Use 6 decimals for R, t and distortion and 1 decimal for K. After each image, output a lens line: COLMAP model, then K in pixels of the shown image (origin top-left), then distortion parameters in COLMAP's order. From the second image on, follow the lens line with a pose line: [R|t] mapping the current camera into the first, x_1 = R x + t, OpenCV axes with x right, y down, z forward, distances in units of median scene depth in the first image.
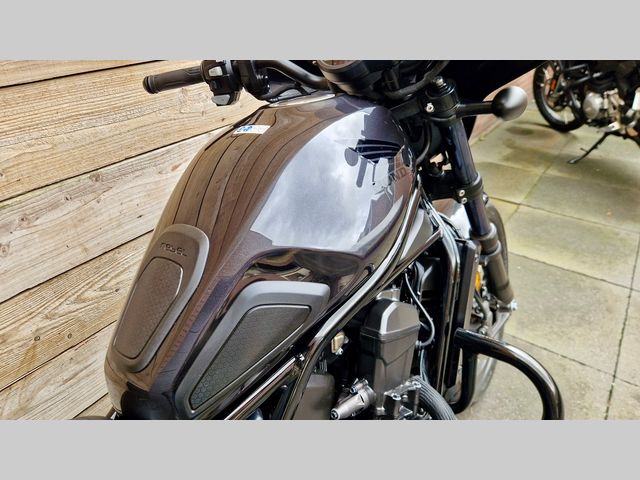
lens RADIAL K [[434.8, 0, 315.9], [0, 434.8, 239.1], [0, 0, 1]] dist [0.062406, -0.059585]
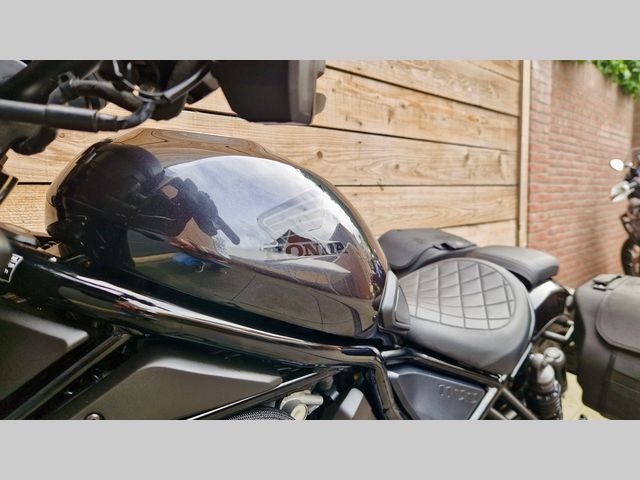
lens RADIAL K [[434.8, 0, 315.9], [0, 434.8, 239.1], [0, 0, 1]] dist [0.062406, -0.059585]
pose [[0.983737, 0.013304, -0.179122, -0.112488], [-0.089181, 0.901823, -0.422803, 0.361404], [0.155911, 0.431901, 0.888343, -0.226794]]
